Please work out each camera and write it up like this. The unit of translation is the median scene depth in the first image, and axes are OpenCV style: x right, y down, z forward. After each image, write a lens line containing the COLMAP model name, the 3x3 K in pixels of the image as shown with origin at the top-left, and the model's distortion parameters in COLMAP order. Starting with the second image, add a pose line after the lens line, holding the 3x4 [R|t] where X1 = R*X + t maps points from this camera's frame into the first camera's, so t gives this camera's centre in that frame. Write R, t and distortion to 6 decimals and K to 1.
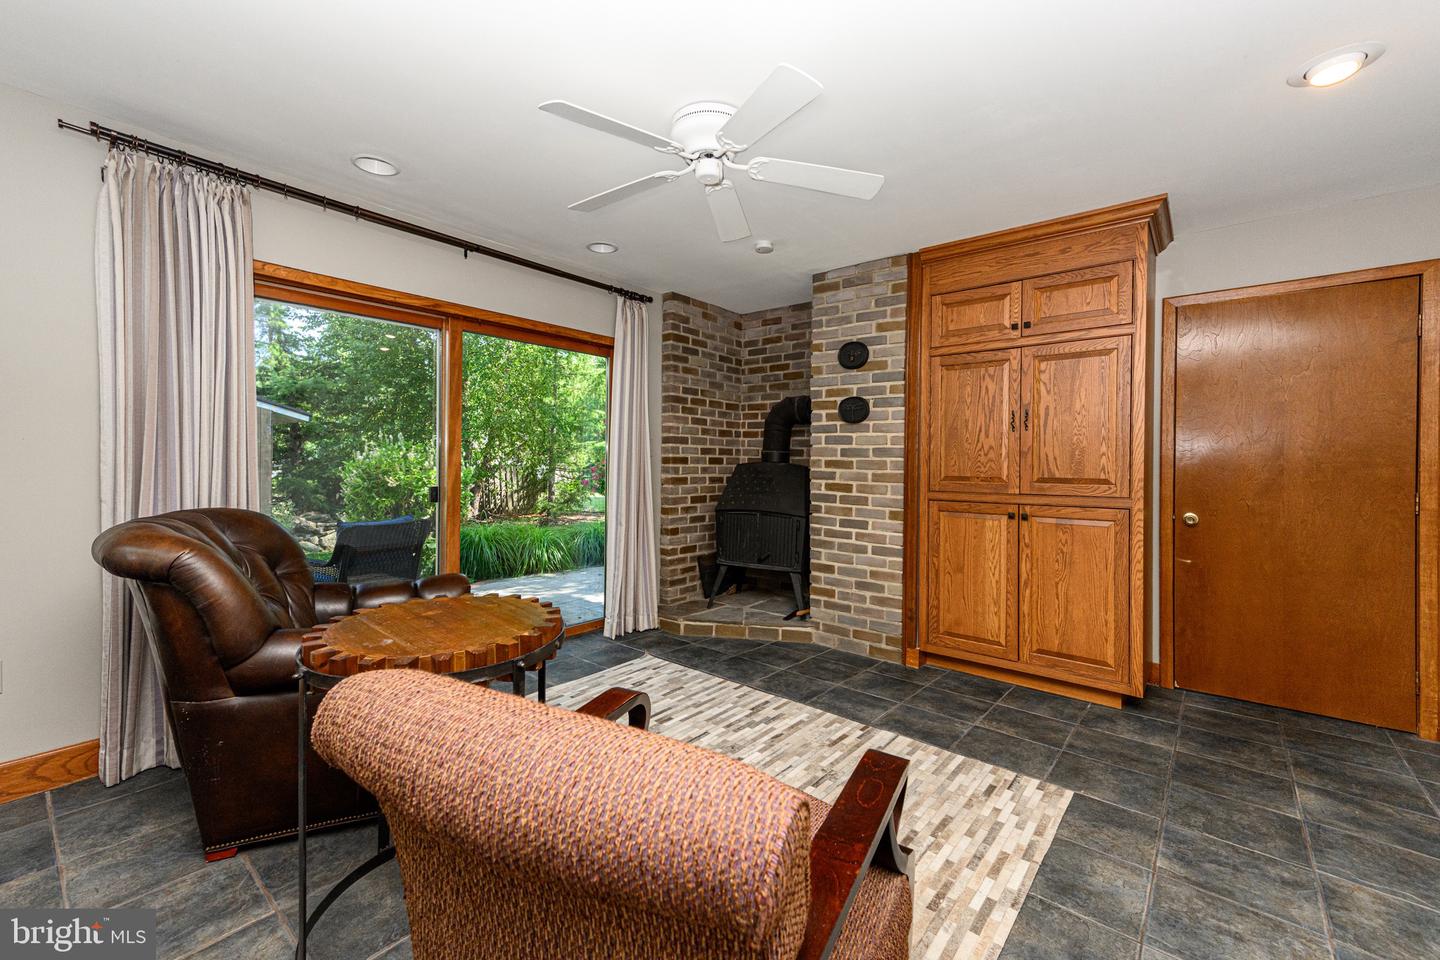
lens RADIAL K [[580.6, 0, 723.7], [0, 580.6, 465.5], [0, 0, 1]] dist [0.023154, 0.000048]
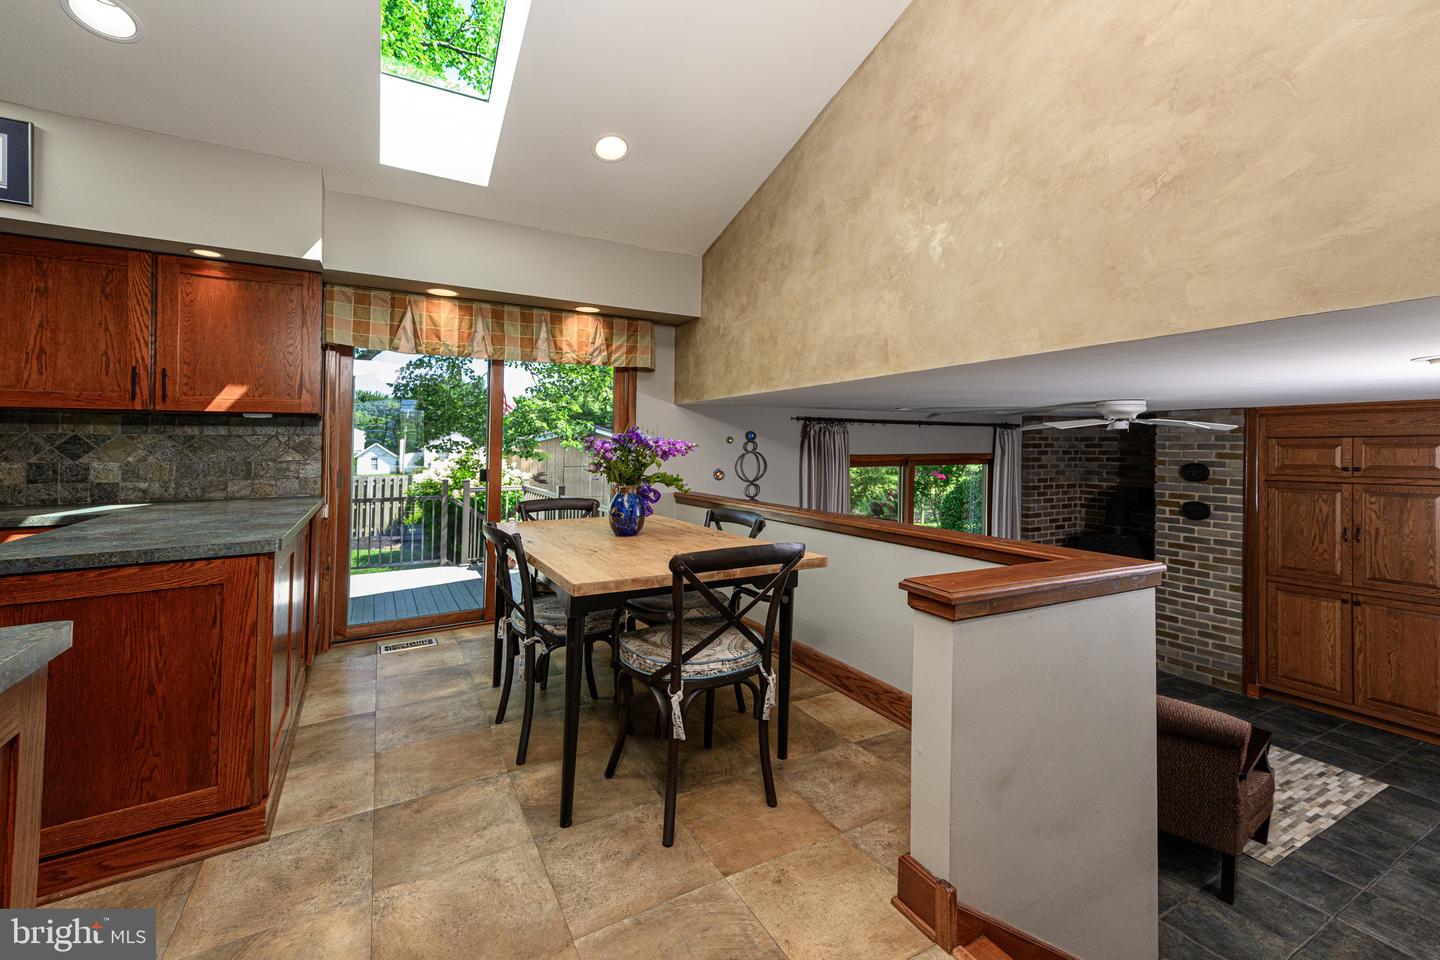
lens RADIAL K [[580.6, 0, 723.7], [0, 580.6, 465.5], [0, 0, 1]] dist [0.023154, 0.000048]
pose [[0.927364, -0.014647, -0.373874, -0.341509], [0.022422, 0.999613, 0.016456, -0.285870], [0.373488, -0.023643, 0.927334, -0.851145]]
